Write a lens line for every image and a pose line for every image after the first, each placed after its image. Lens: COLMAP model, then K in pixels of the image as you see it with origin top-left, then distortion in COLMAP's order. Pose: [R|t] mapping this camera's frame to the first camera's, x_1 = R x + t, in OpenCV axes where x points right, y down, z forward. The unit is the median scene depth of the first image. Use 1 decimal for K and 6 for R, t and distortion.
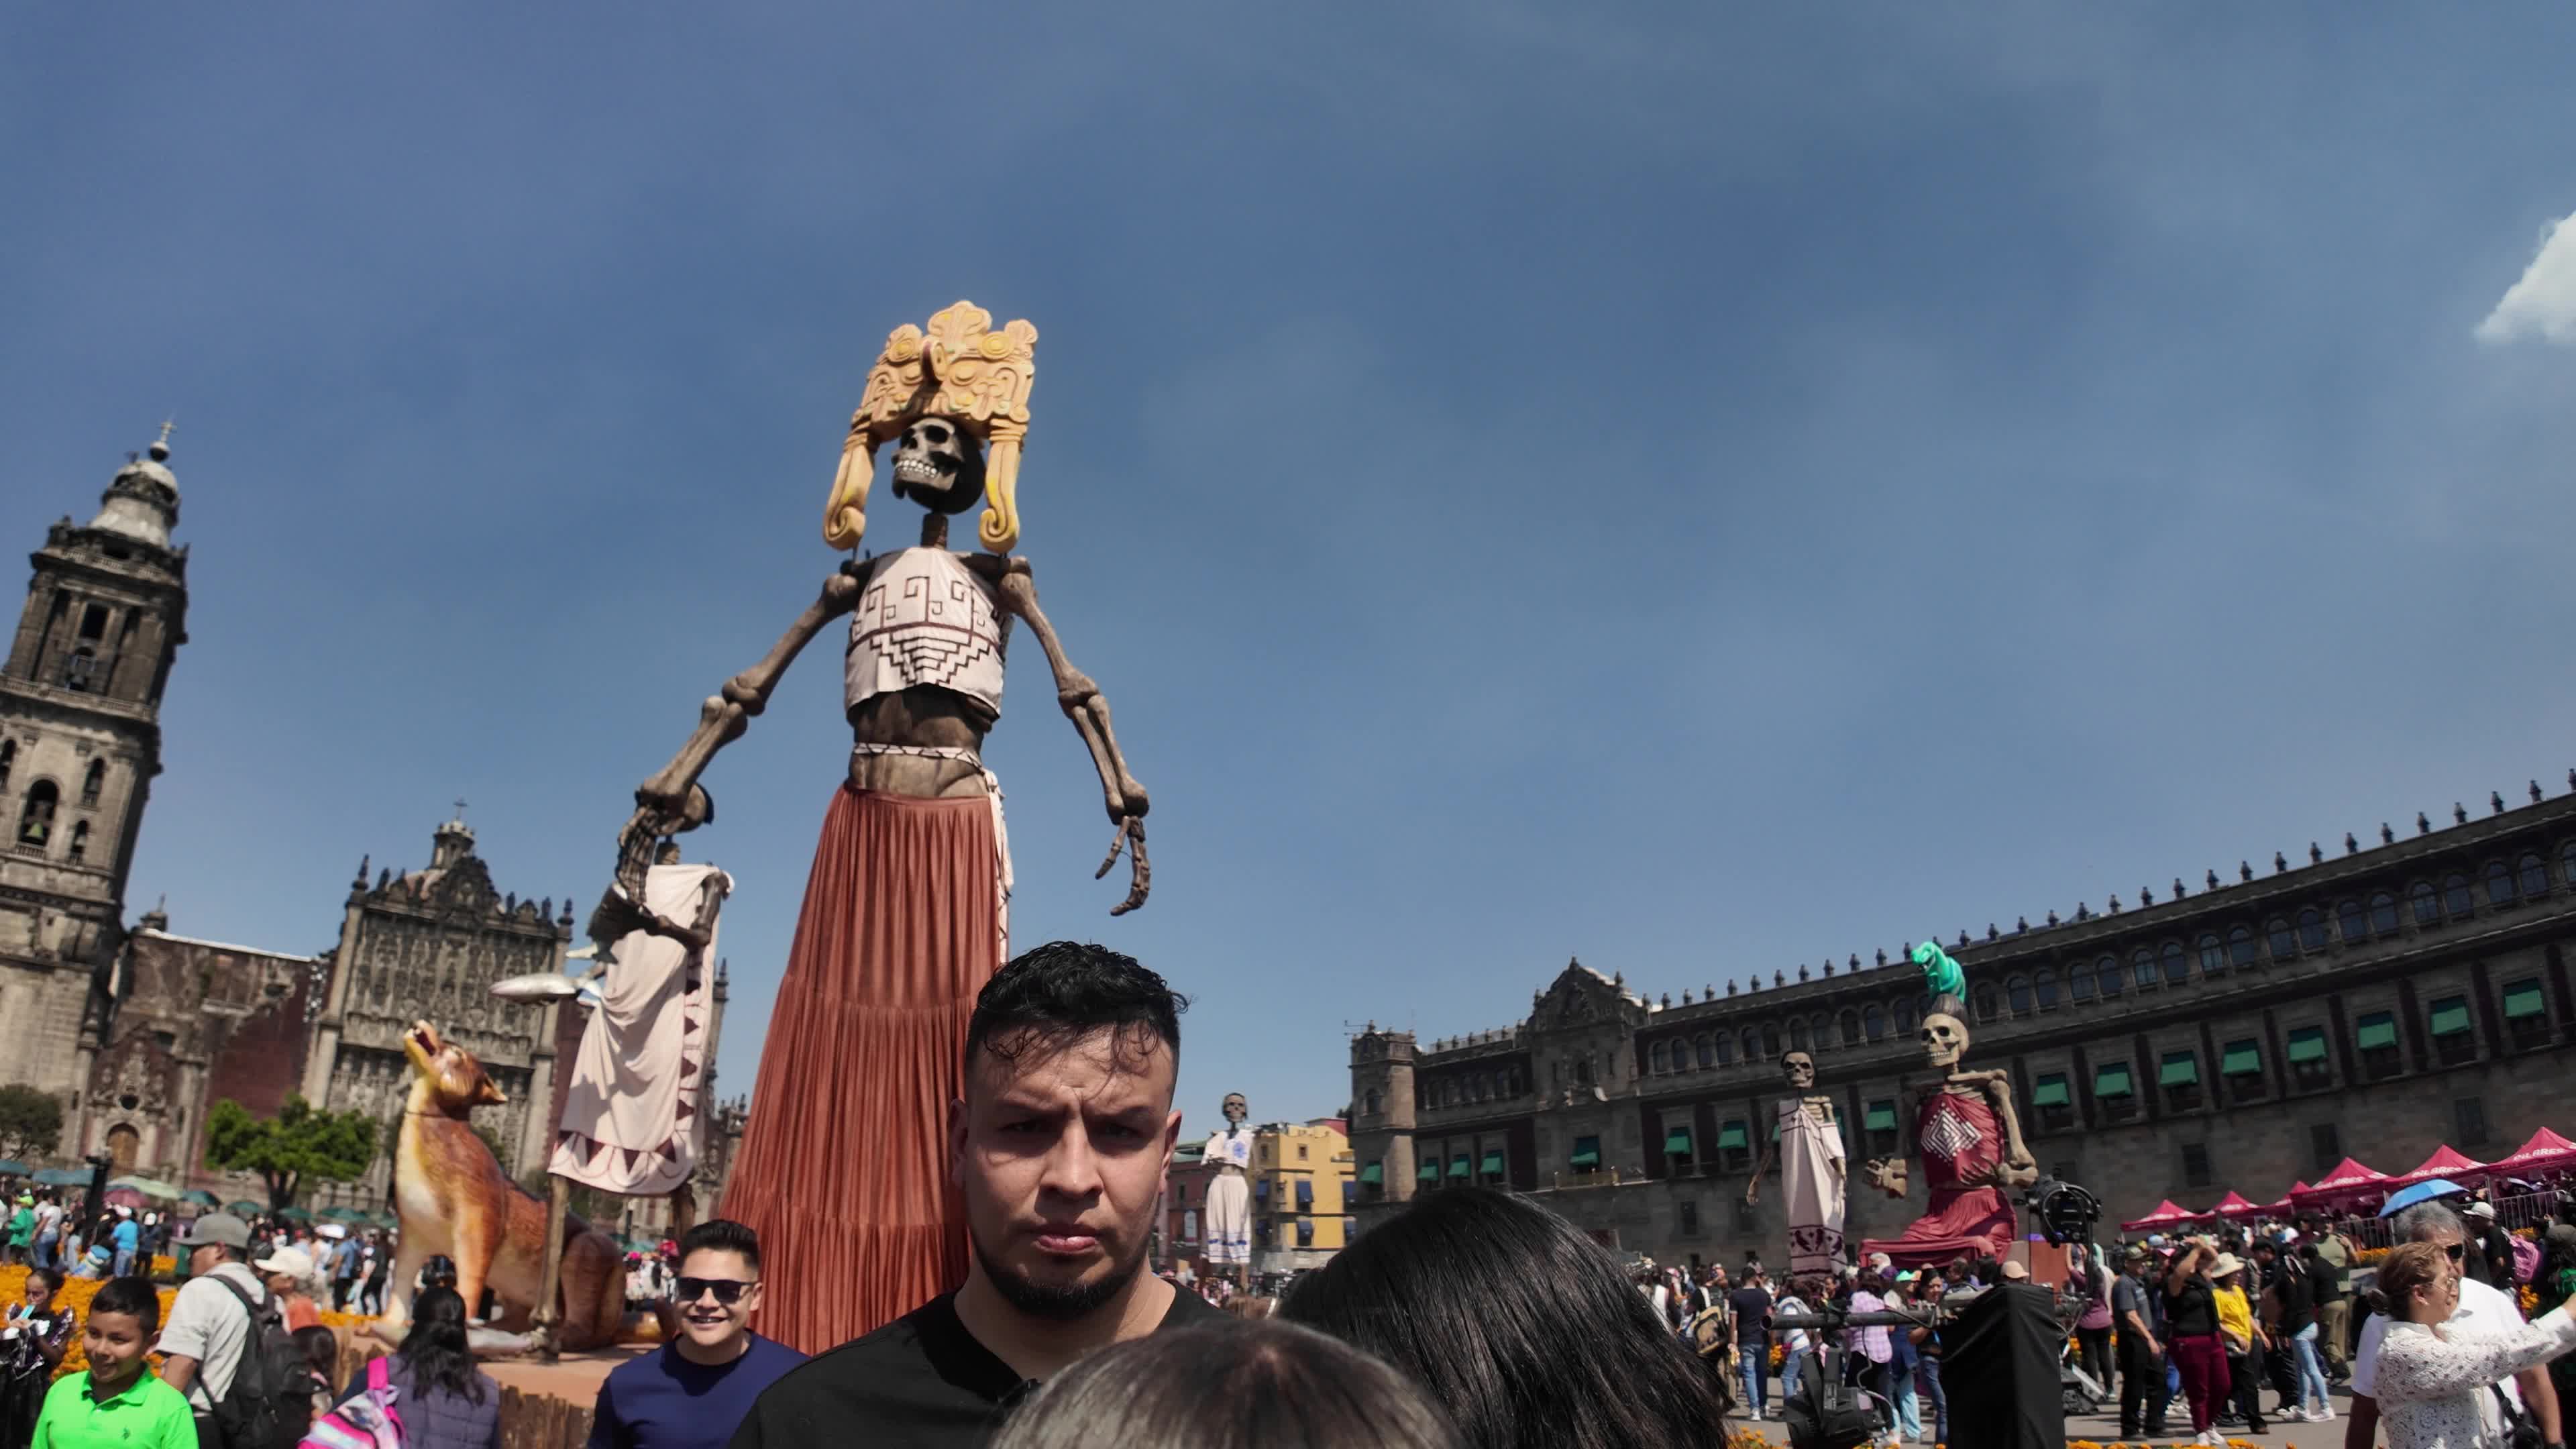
lens RADIAL K [[1438.4, 0, 1287.0], [0, 1438.4, 692.2], [0, 0, 1]] dist [-0.134755, 0.007362]
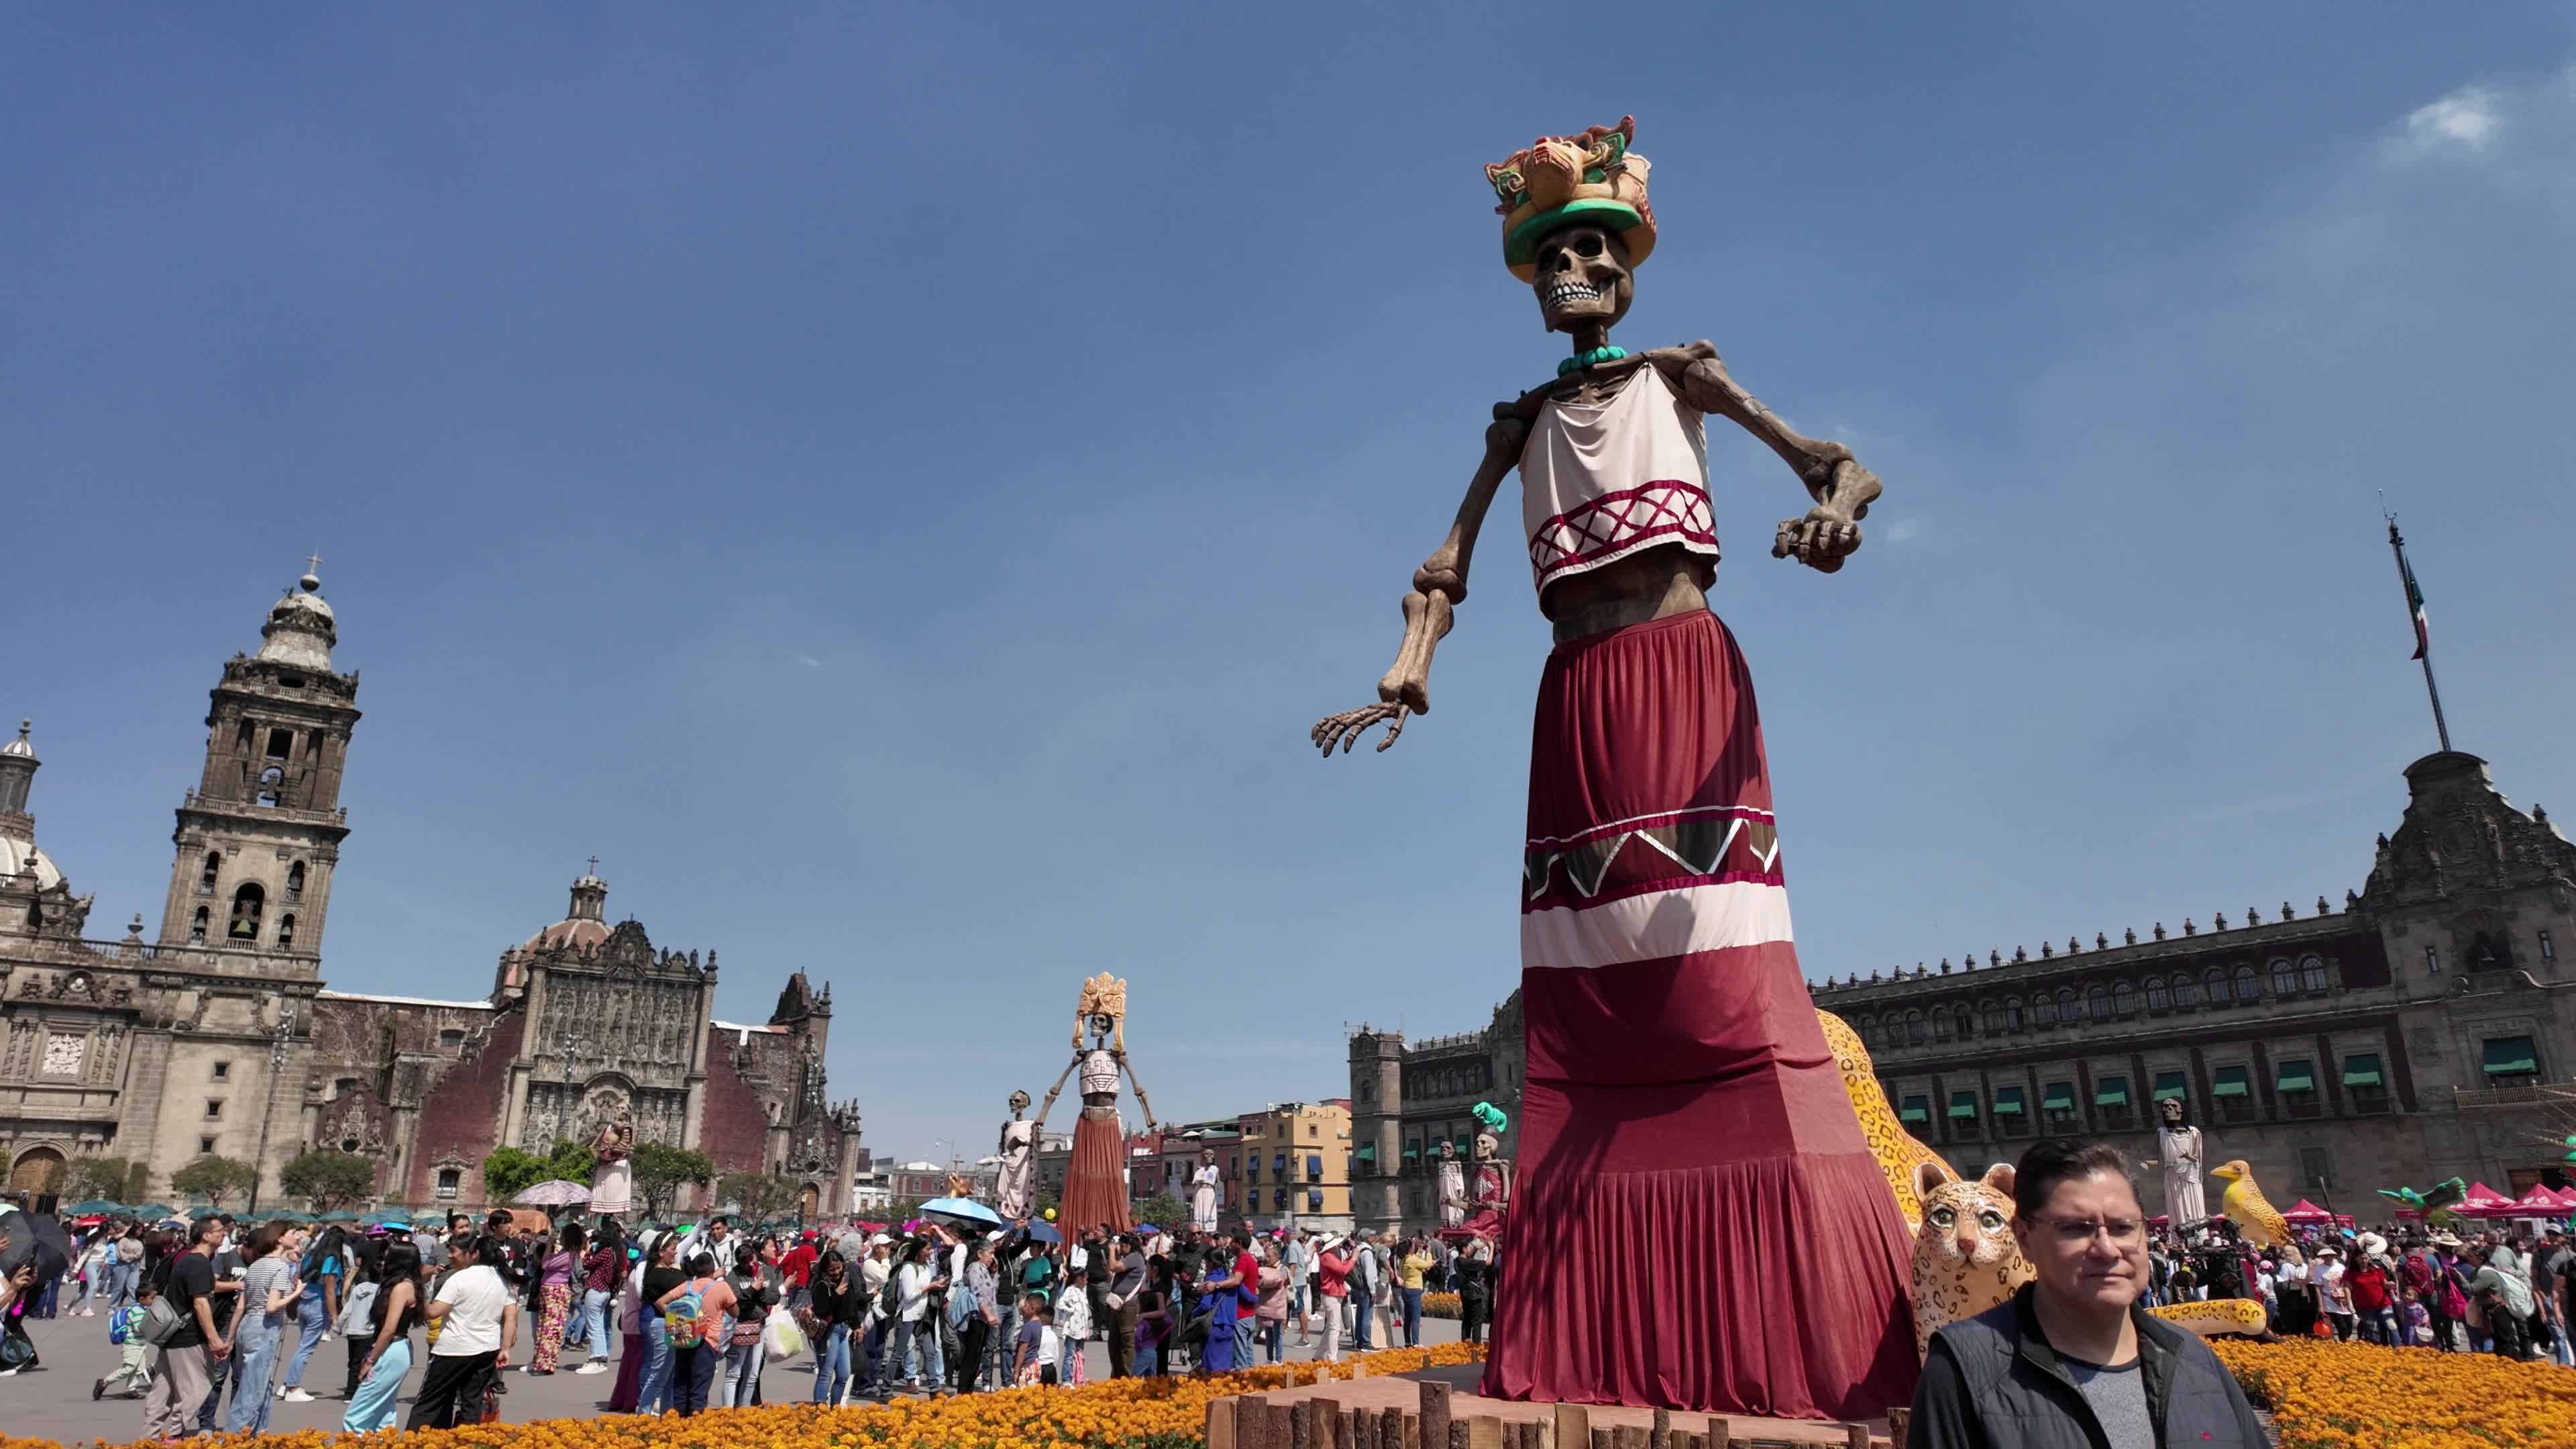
lens RADIAL K [[1586.5, 0, 1296.1], [0, 1586.5, 714.3], [0, 0, 1]] dist [-0.002035, -0.018008]
pose [[0.999503, -0.008276, -0.030425, 0.060082], [0.010497, 0.997236, 0.073558, -0.192618], [0.029732, -0.073841, 0.996827, -0.463784]]
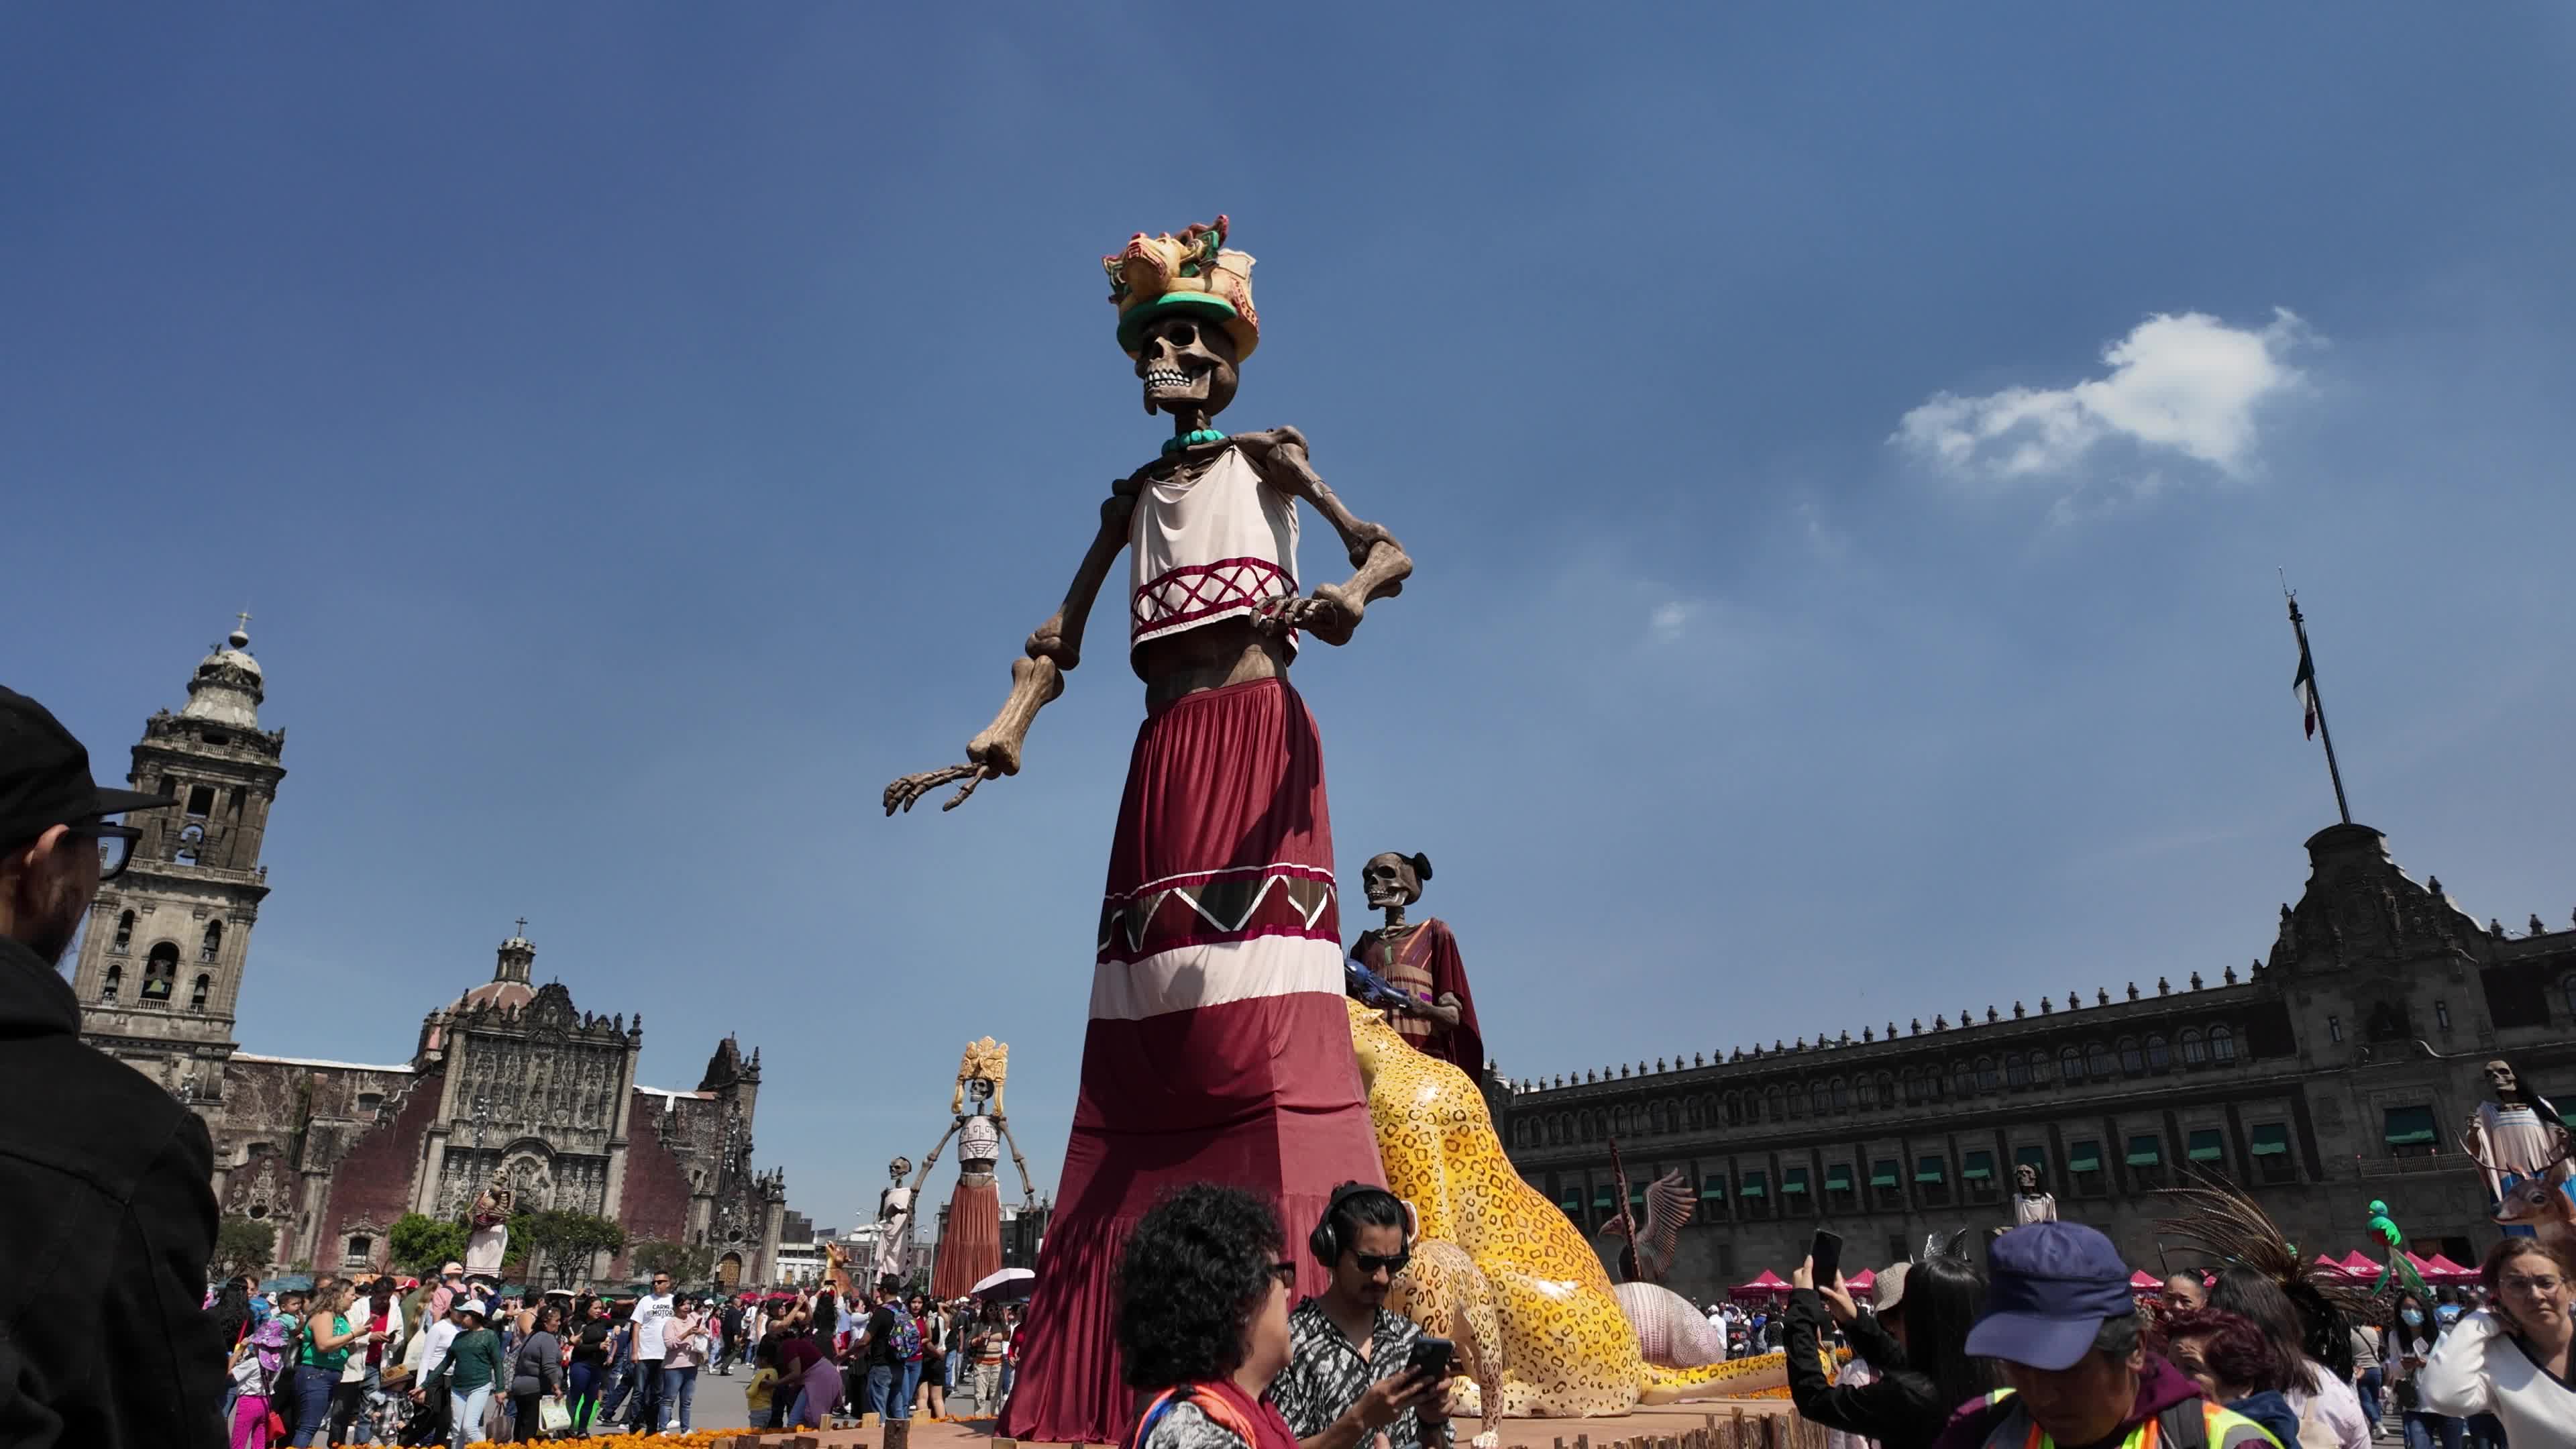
lens RADIAL K [[1586.5, 0, 1296.1], [0, 1586.5, 714.3], [0, 0, 1]] dist [-0.002035, -0.018008]
pose [[0.999961, -0.001478, -0.008739, 0.093786], [0.001761, 0.999471, 0.032483, -0.192683], [0.008686, -0.032497, 0.999434, -0.470081]]
